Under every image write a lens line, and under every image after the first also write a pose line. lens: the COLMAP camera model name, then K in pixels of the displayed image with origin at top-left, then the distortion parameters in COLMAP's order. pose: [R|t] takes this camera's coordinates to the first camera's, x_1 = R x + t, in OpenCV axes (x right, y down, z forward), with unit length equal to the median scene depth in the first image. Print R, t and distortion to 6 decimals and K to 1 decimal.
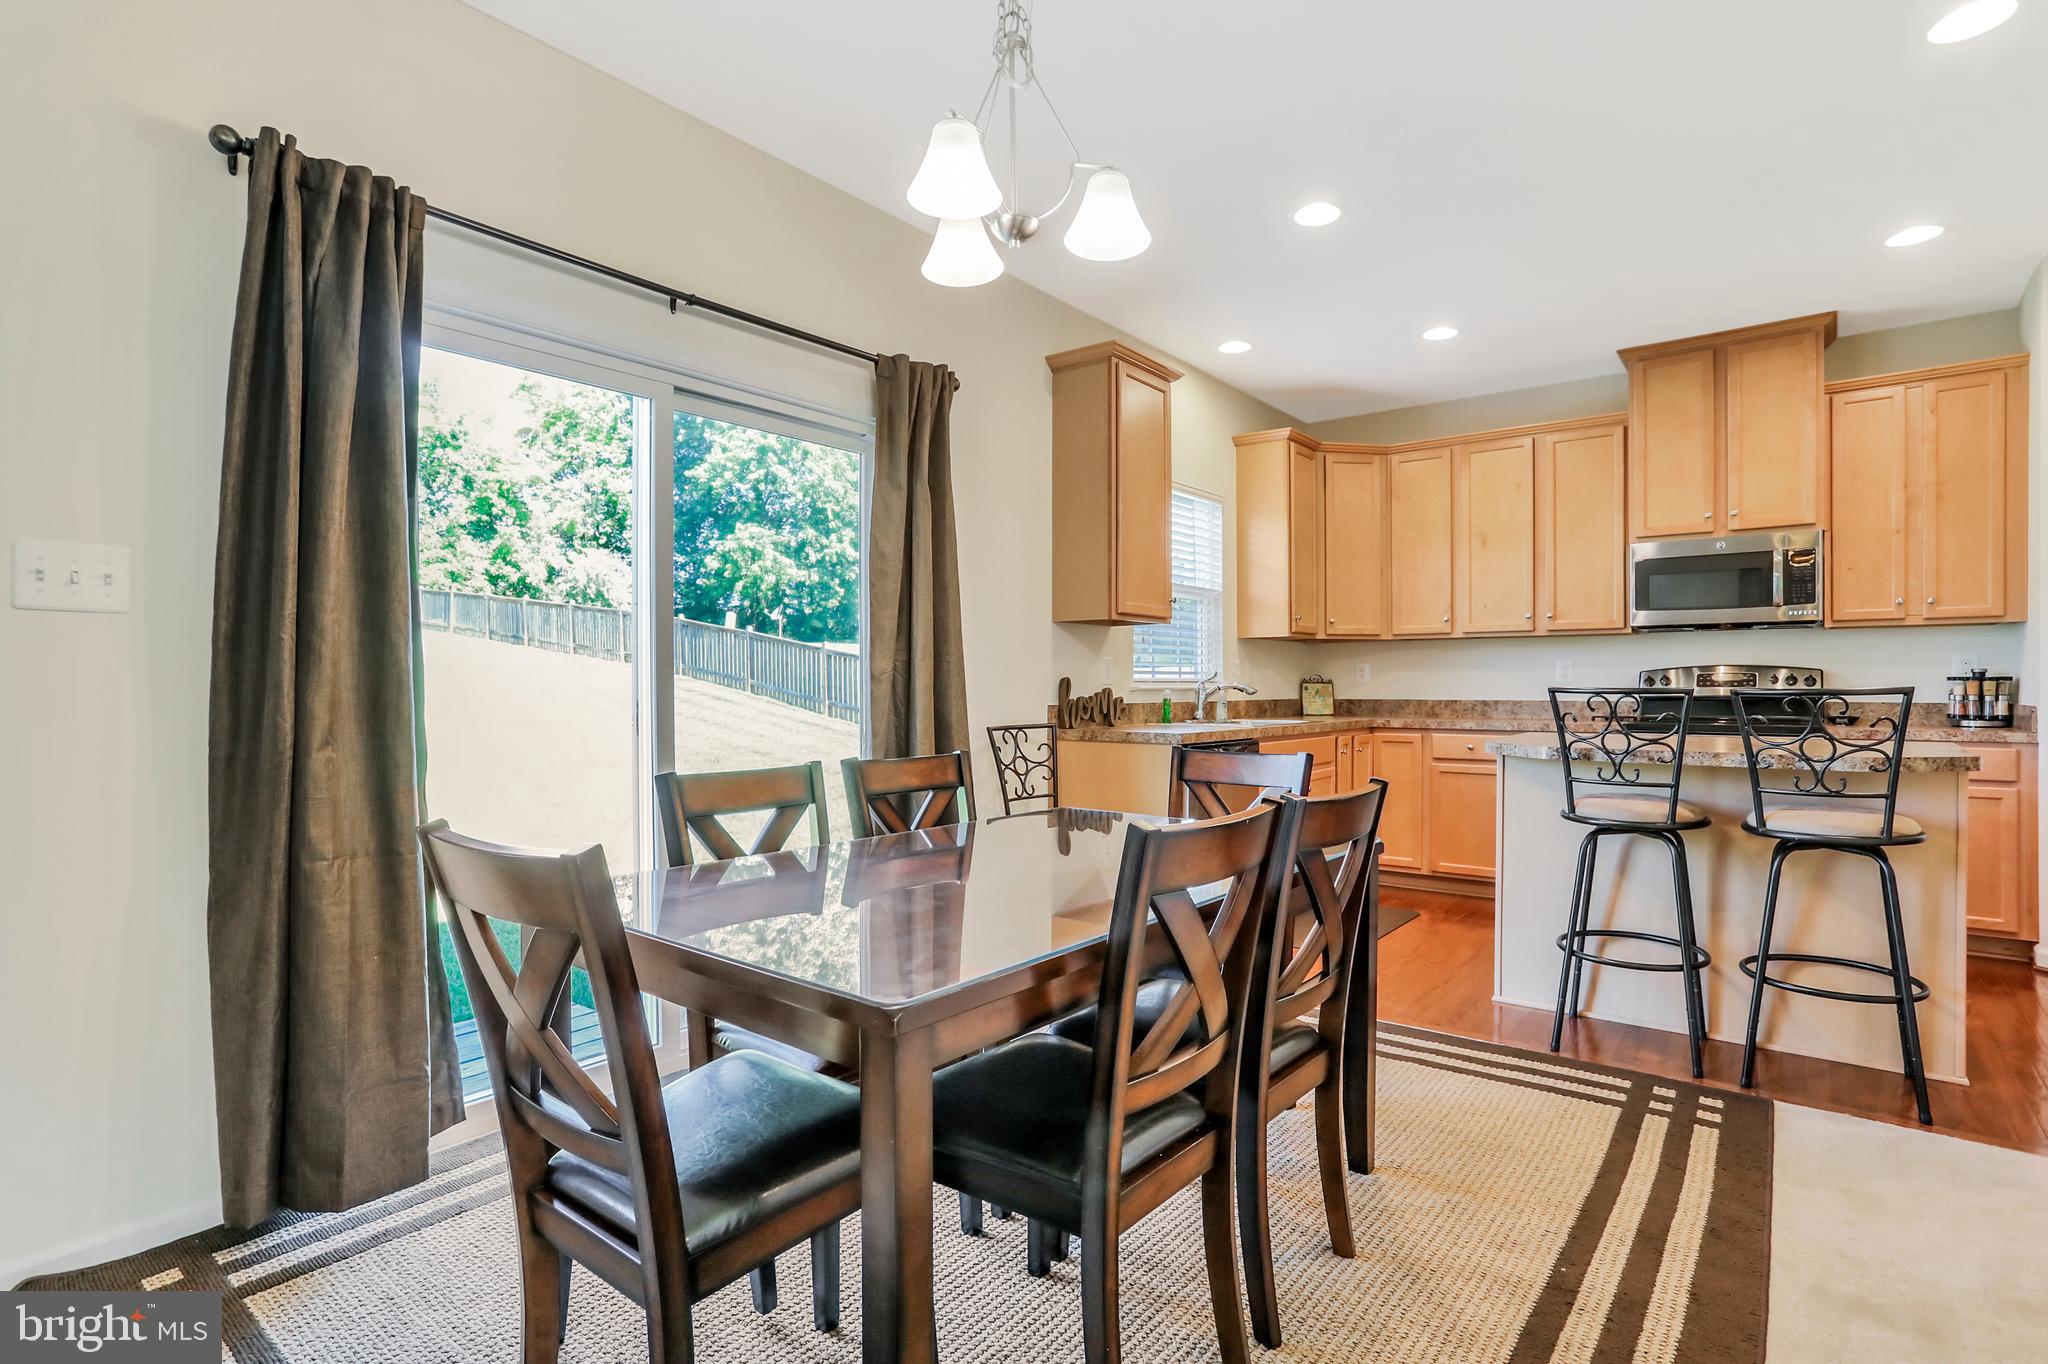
lens RADIAL K [[1011.5, 0, 1023.8], [0, 1011.5, 690.4], [0, 0, 1]] dist [-0.057880, 0.033208]
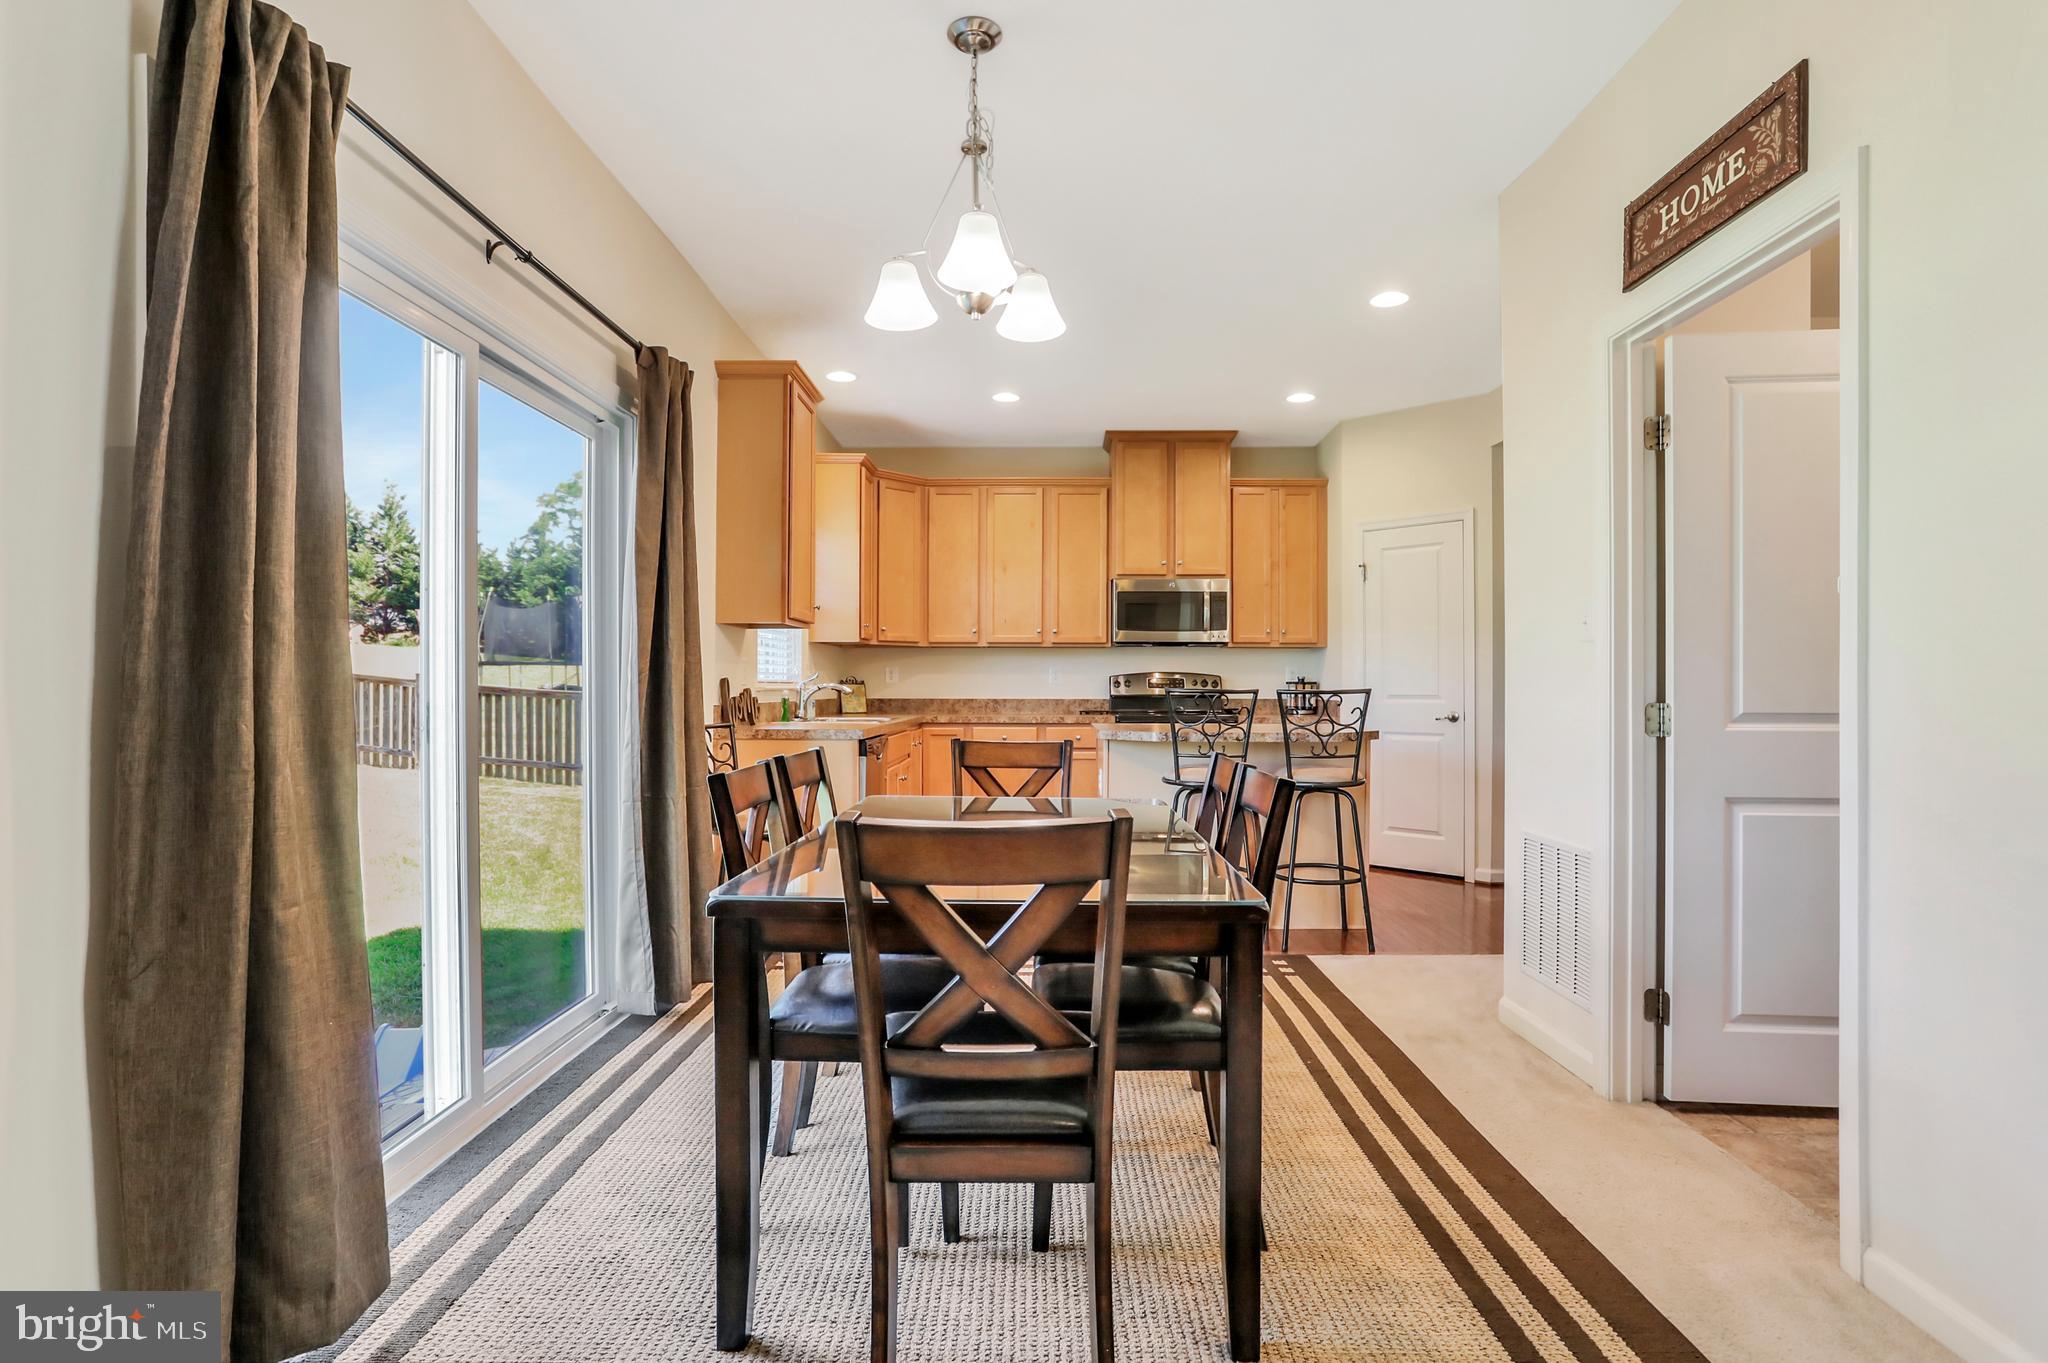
lens RADIAL K [[1011.5, 0, 1023.8], [0, 1011.5, 689.9], [0, 0, 1]] dist [-0.057880, 0.033208]
pose [[0.794460, 0.000035, 0.607317, -0.307760], [0.000082, 1.000000, -0.000165, -0.000746], [-0.607317, 0.000180, 0.794460, 0.008115]]
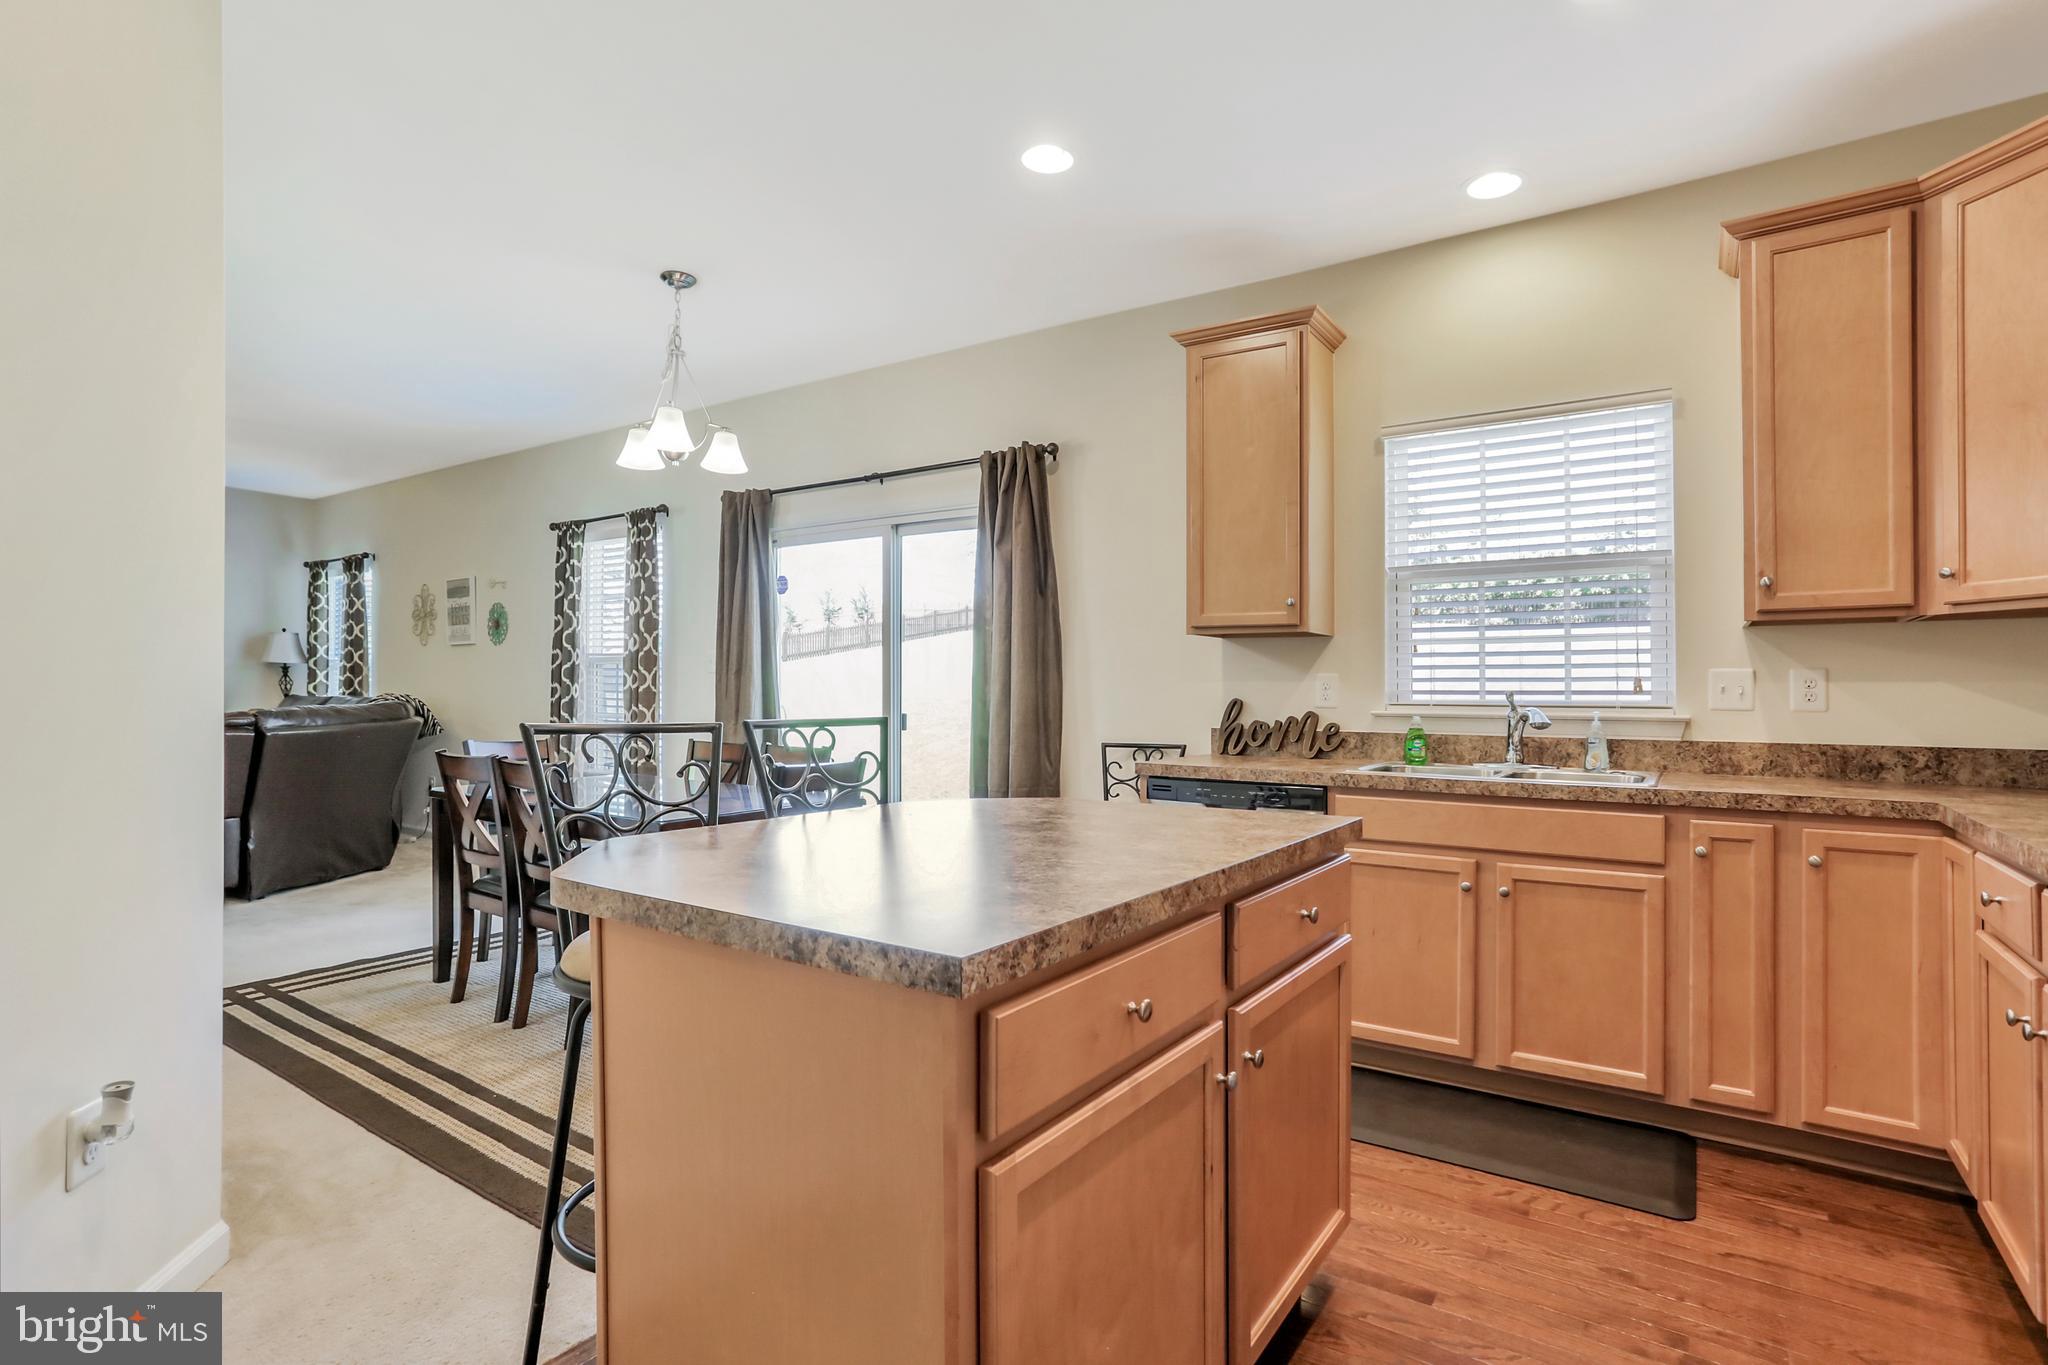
lens RADIAL K [[1011.5, 0, 1023.8], [0, 1011.5, 690.9], [0, 0, 1]] dist [-0.057880, 0.033208]
pose [[0.064844, 0.002717, -0.997892, 0.844026], [-0.010845, 0.999939, 0.002018, -0.017347], [0.997836, 0.010691, 0.064870, 0.680795]]
